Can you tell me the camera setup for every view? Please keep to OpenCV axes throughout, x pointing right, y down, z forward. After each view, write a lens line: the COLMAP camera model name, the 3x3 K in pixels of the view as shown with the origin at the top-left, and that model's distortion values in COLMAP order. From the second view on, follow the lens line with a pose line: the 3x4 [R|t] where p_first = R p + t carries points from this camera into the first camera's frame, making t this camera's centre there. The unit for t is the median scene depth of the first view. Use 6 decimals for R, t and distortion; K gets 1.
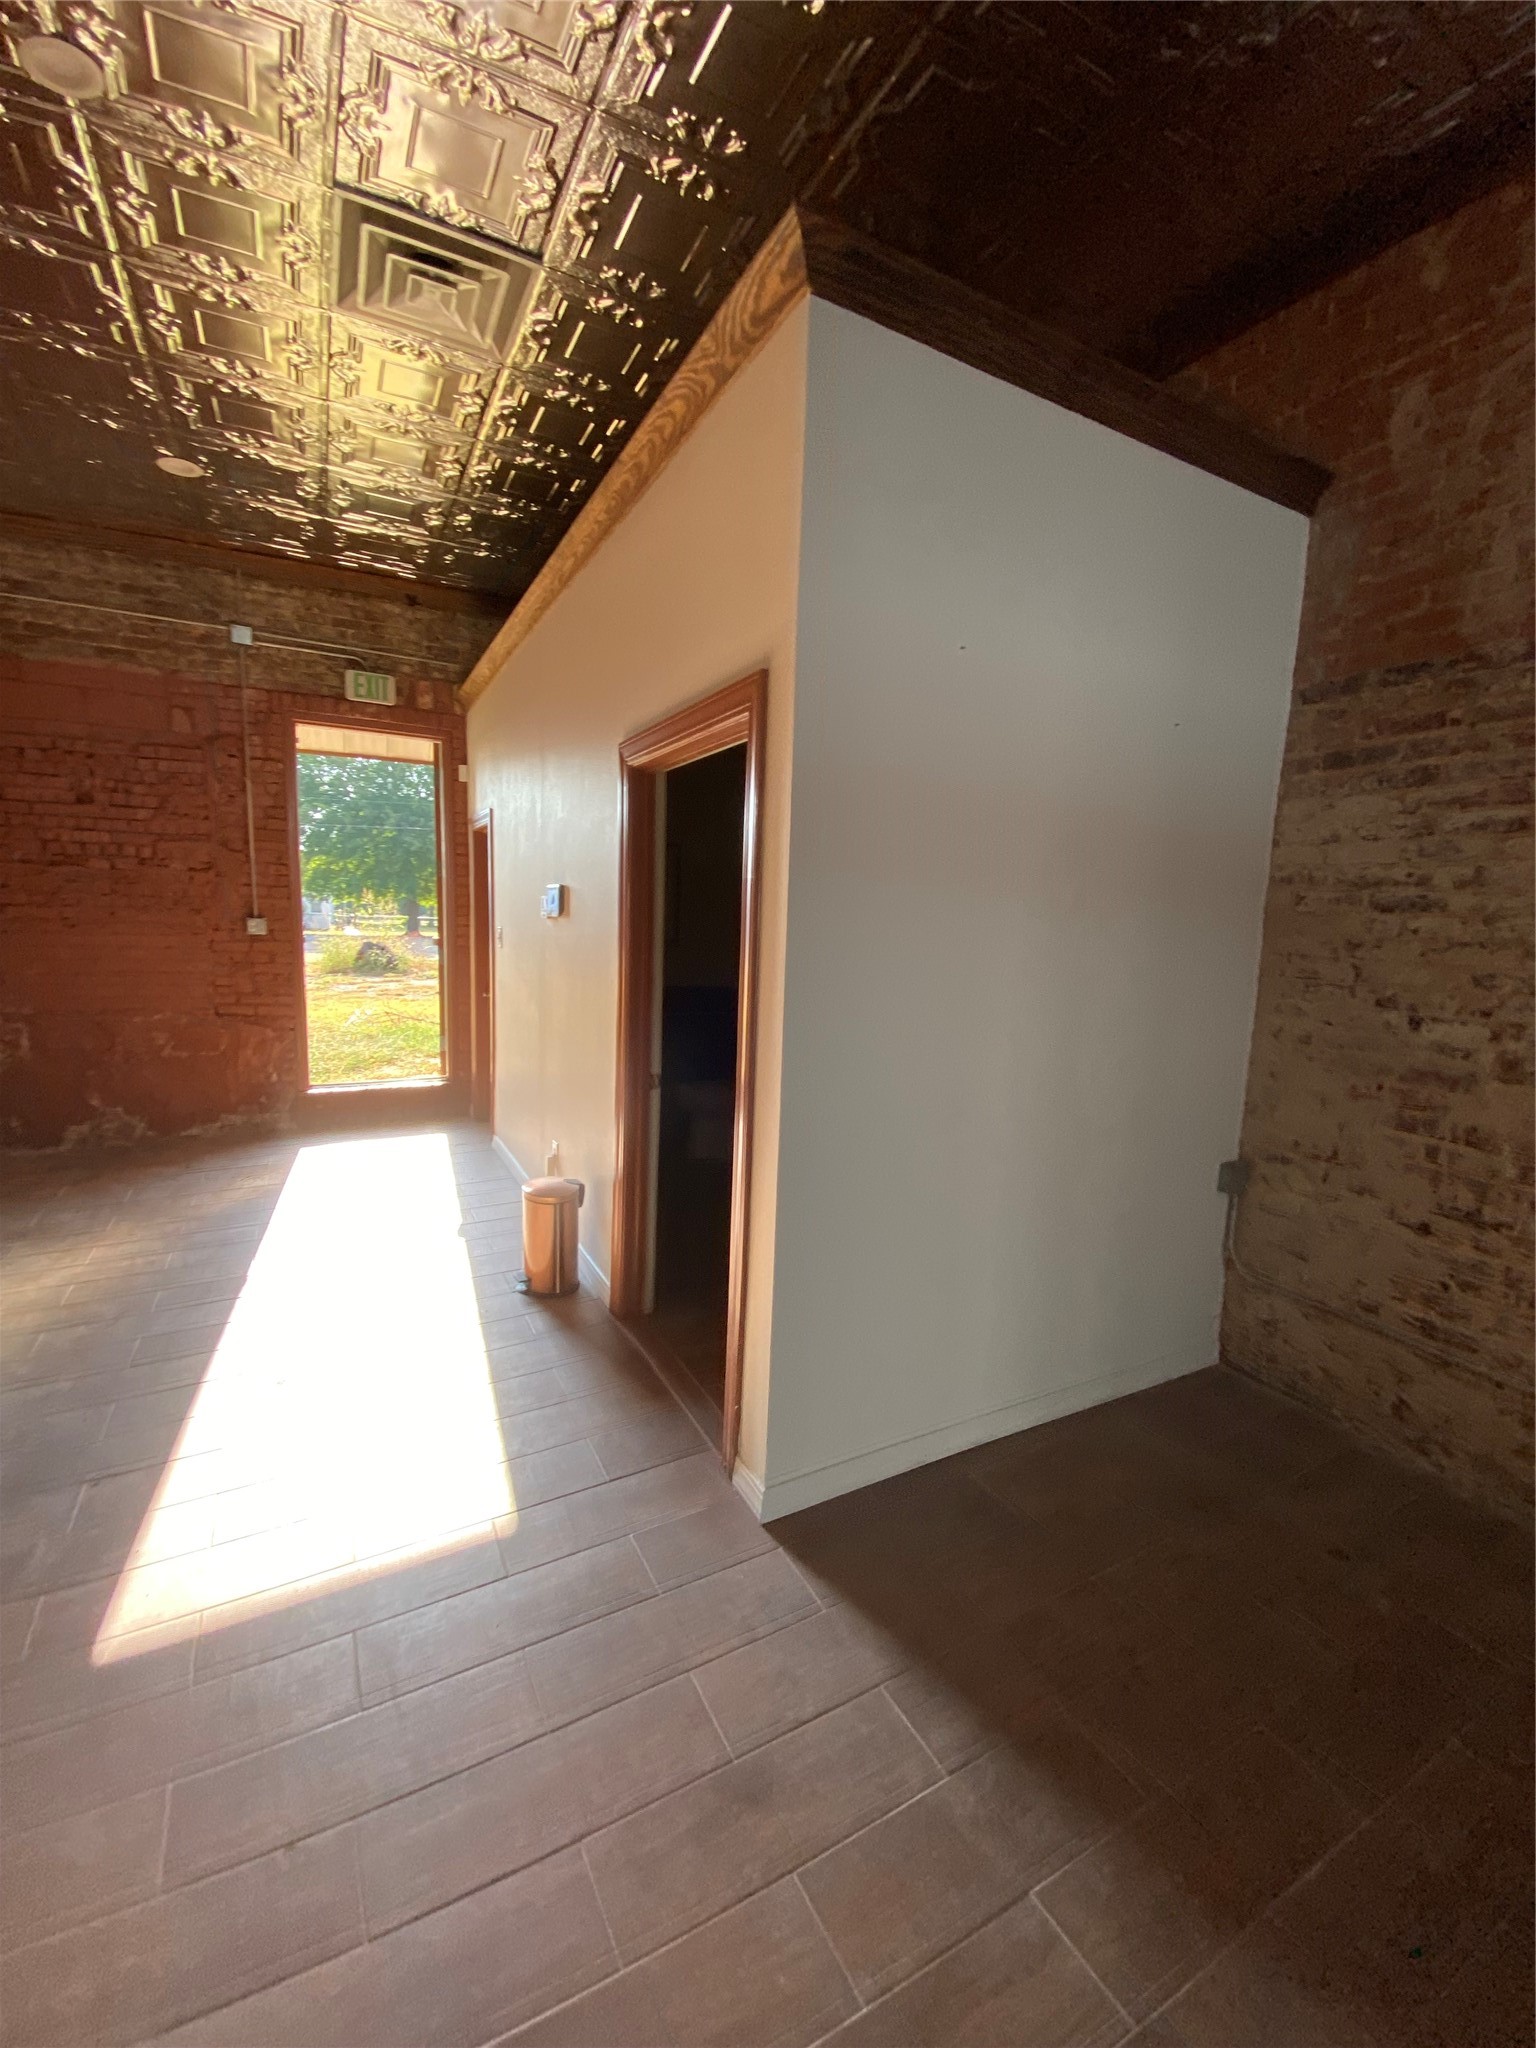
lens RADIAL K [[844.1, 0, 783.4], [0, 844.1, 1023.9], [0, 0, 1]] dist [0.014970, -0.017489]
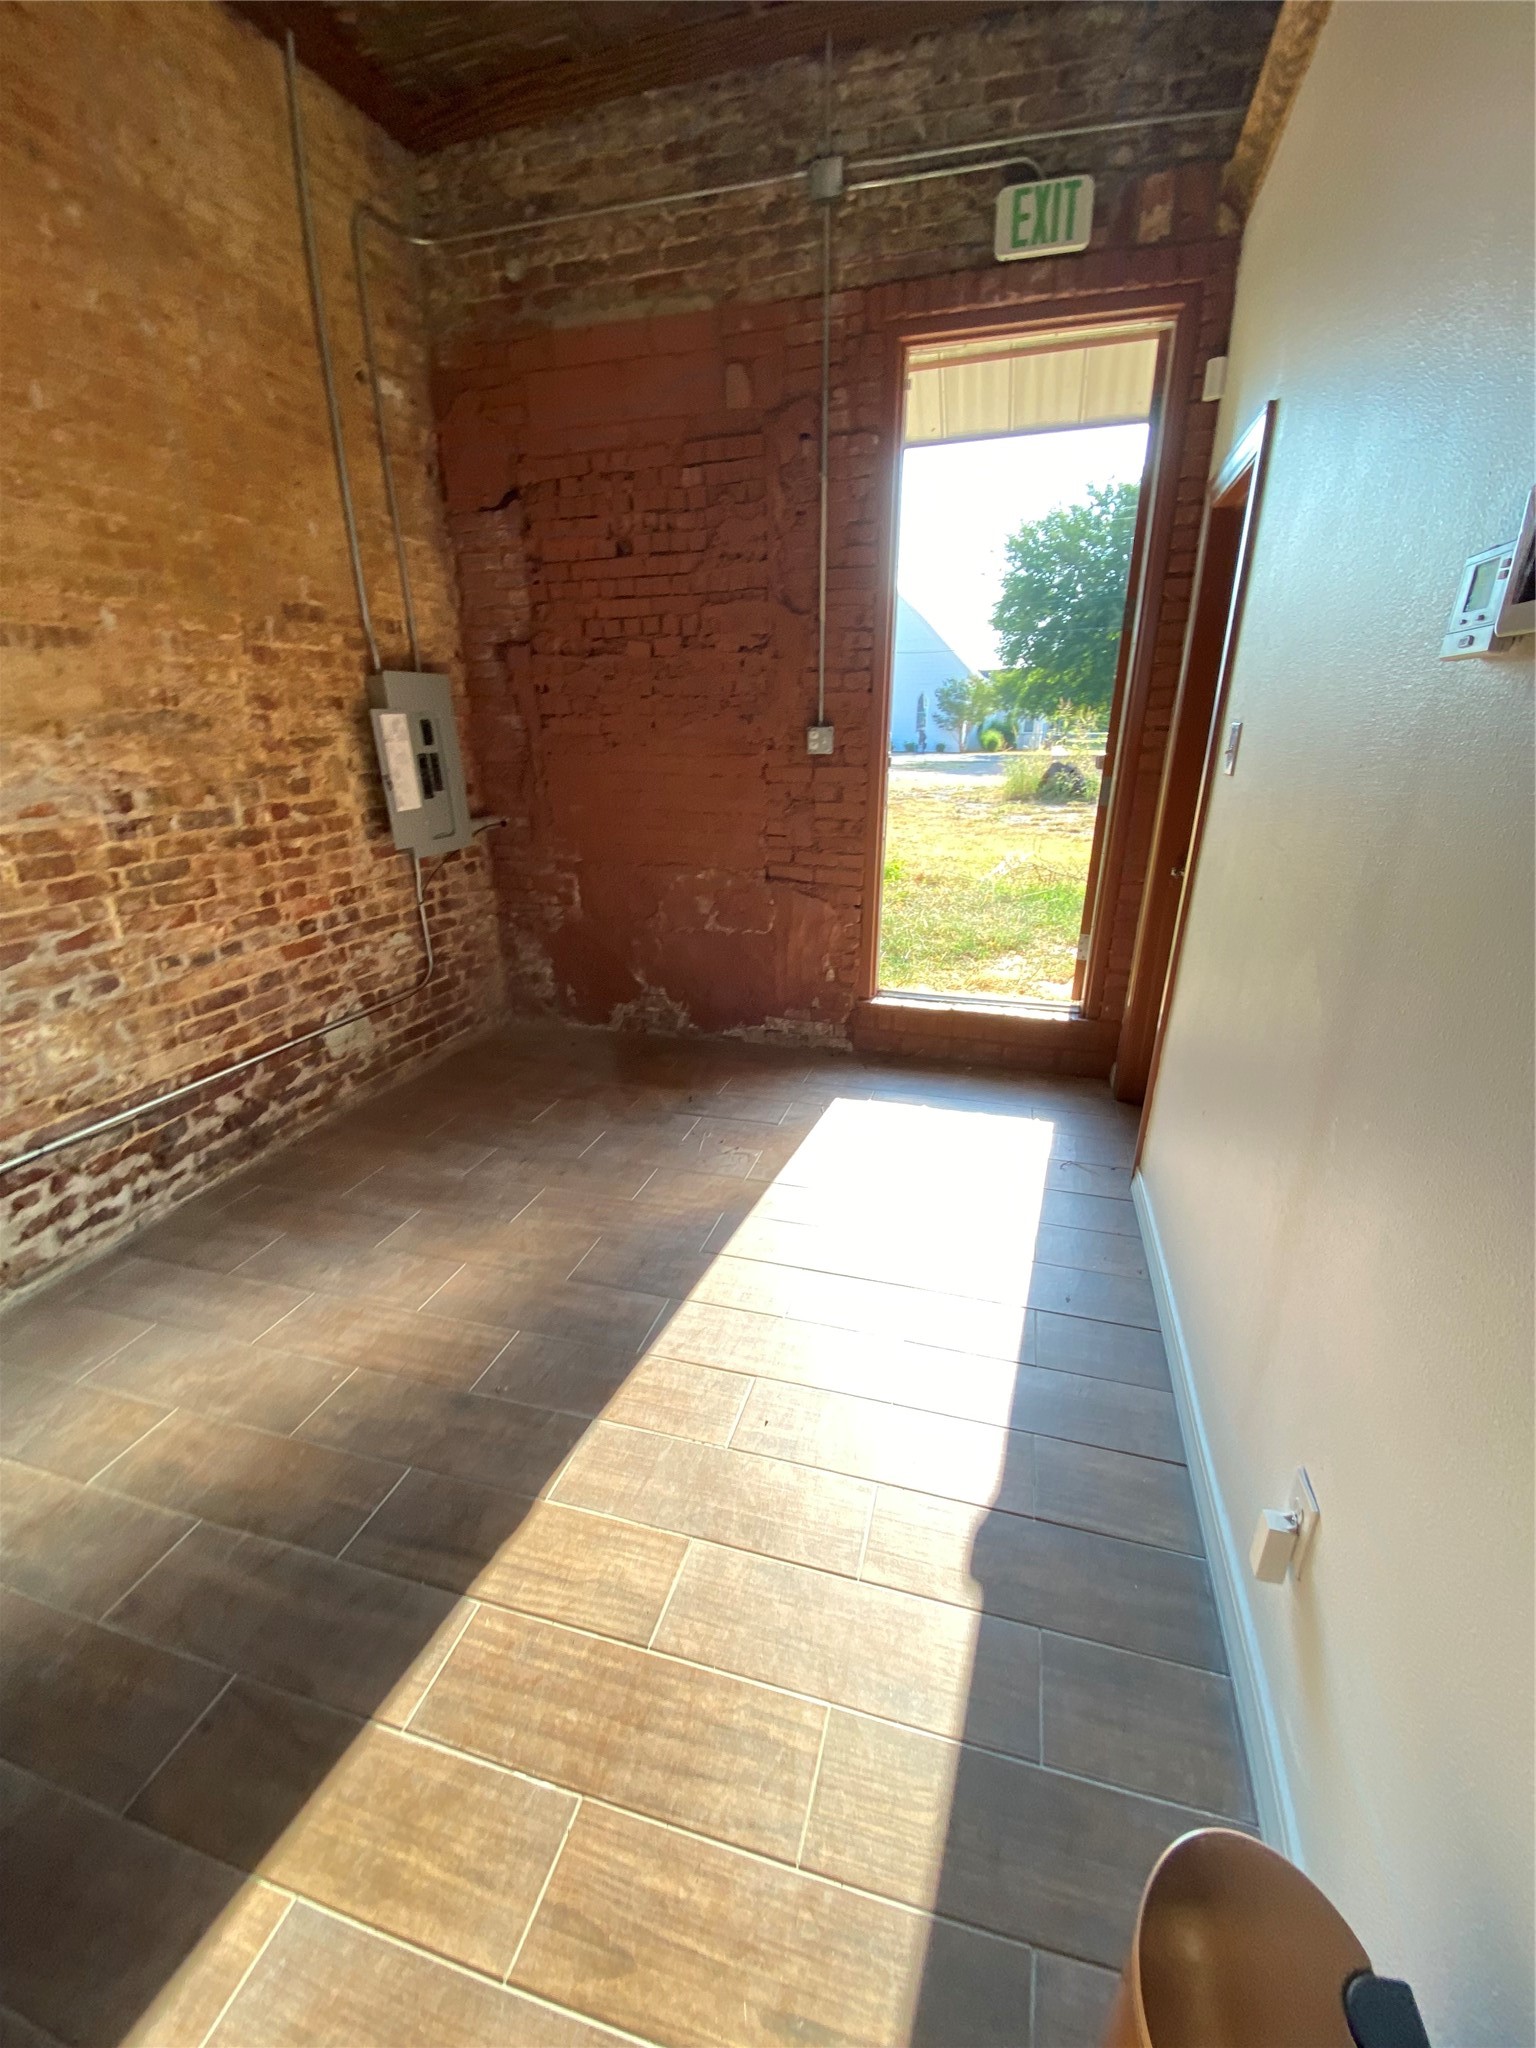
lens RADIAL K [[845.3, 0, 755.0], [0, 845.3, 1045.6], [0, 0, 1]] dist [-0.001180, -0.015448]
pose [[0.695183, 0.225539, -0.682534, -0.195597], [-0.065595, 0.965446, 0.252215, -0.057029], [0.715833, -0.130565, 0.685956, 0.560066]]
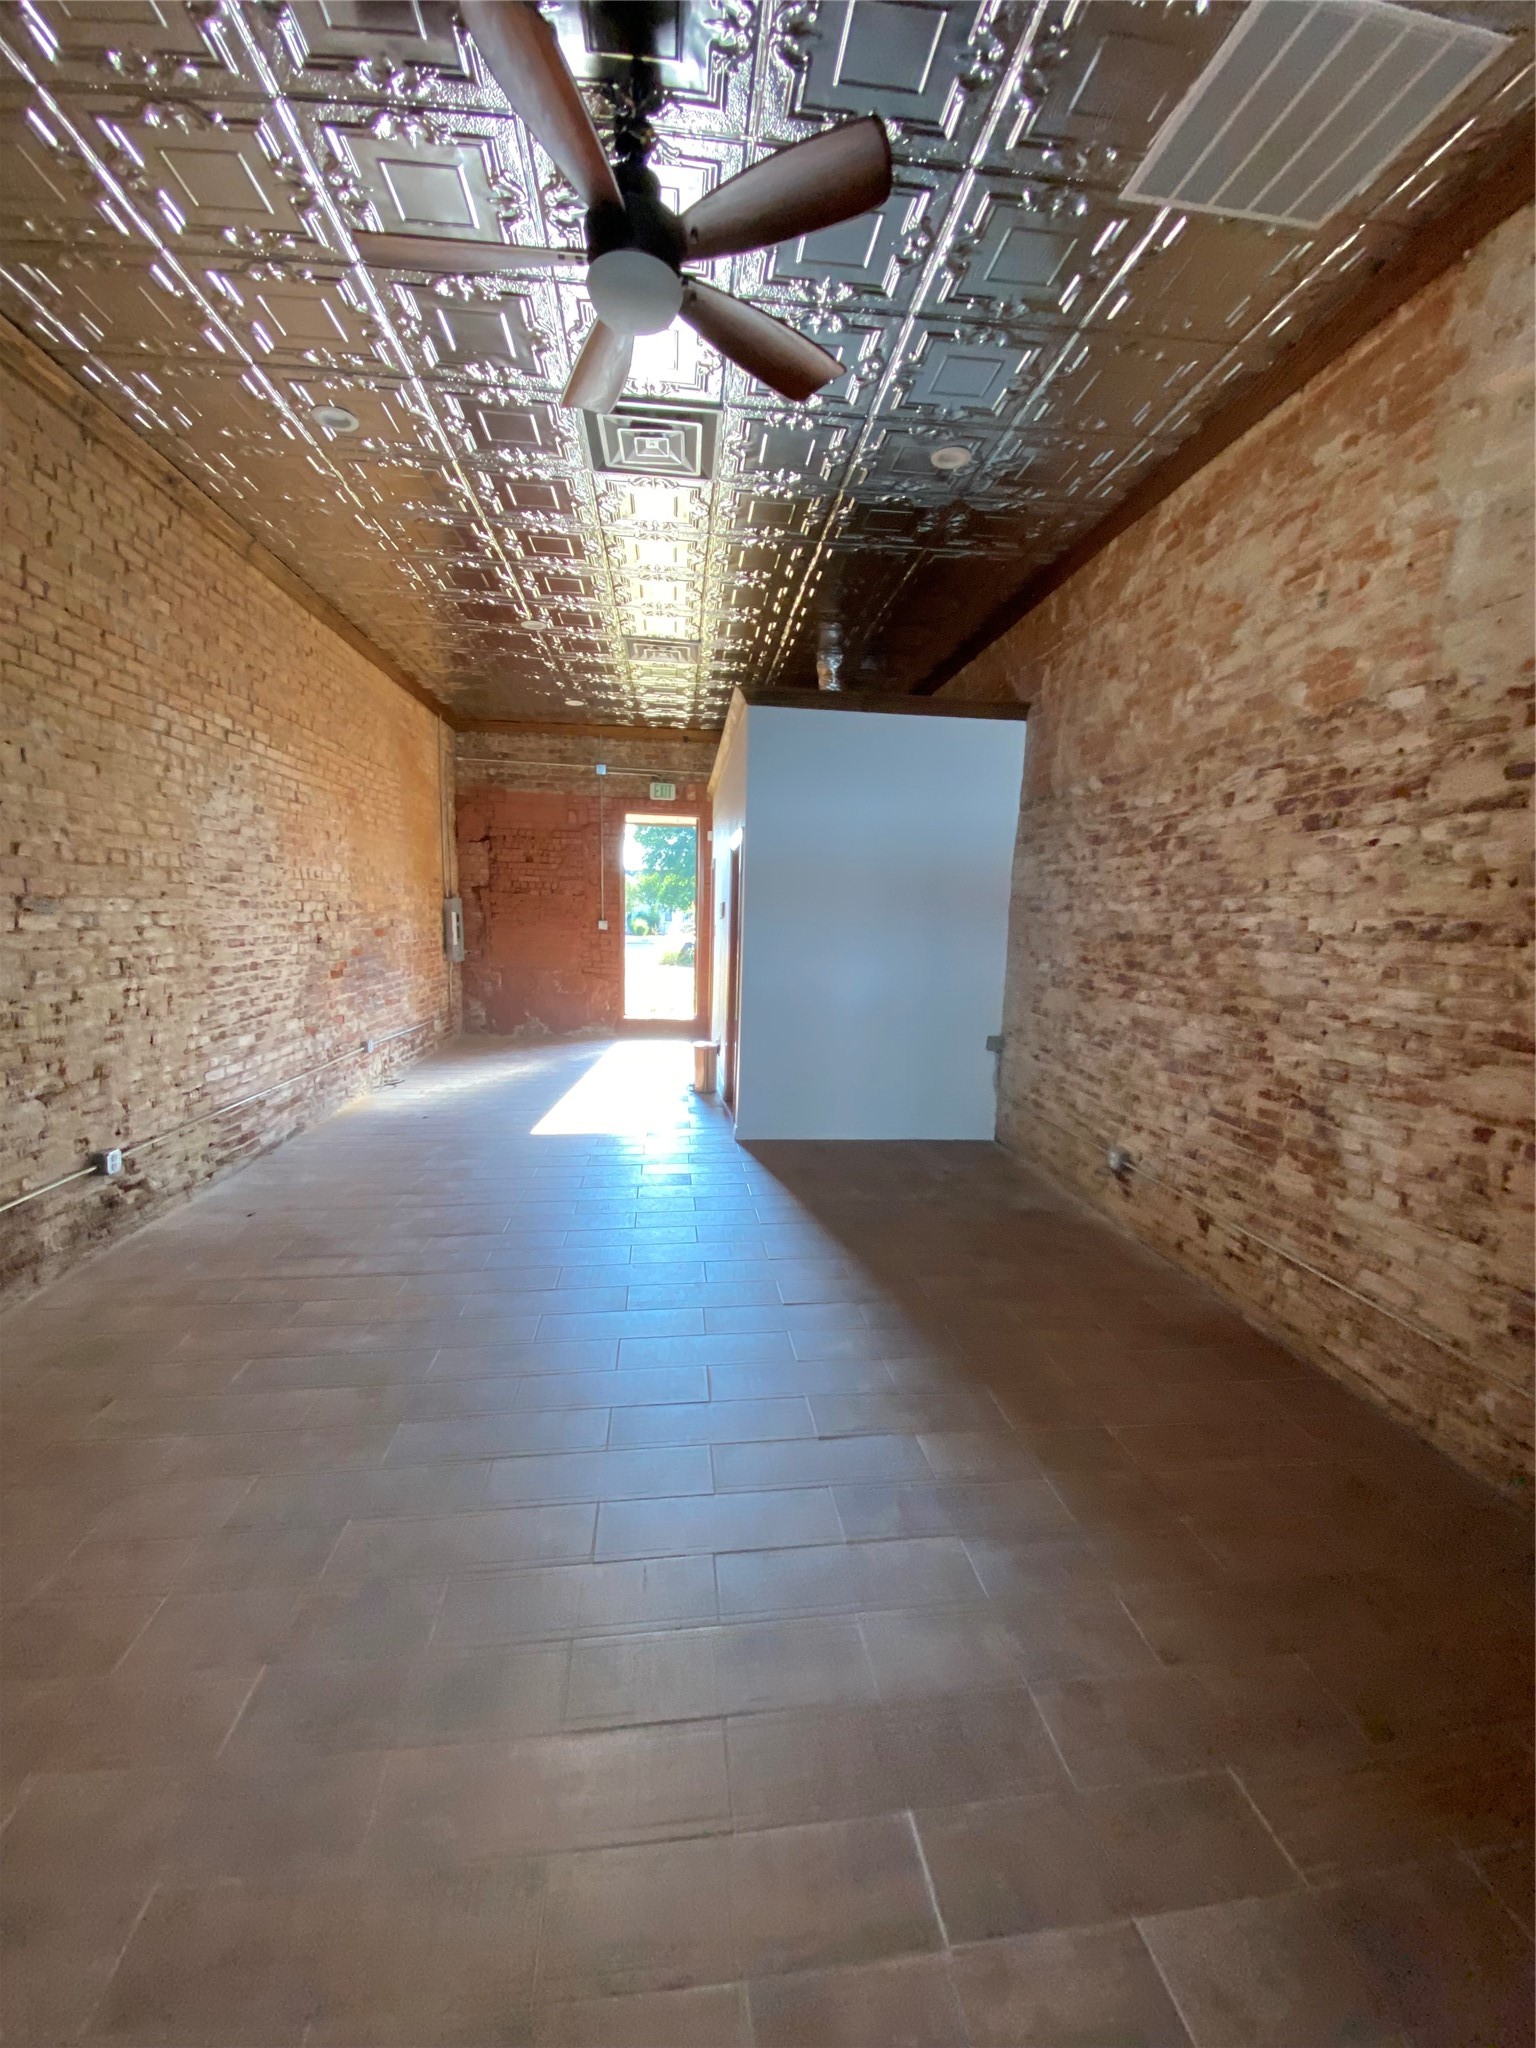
lens RADIAL K [[823.2, 0, 775.1], [0, 823.2, 1034.0], [0, 0, 1]] dist [0.012945, -0.018168]
pose [[0.929032, 0.047937, -0.366880, 0.444906], [-0.045580, 0.998847, 0.015089, 0.088438], [0.367181, 0.002704, 0.930146, -0.594770]]
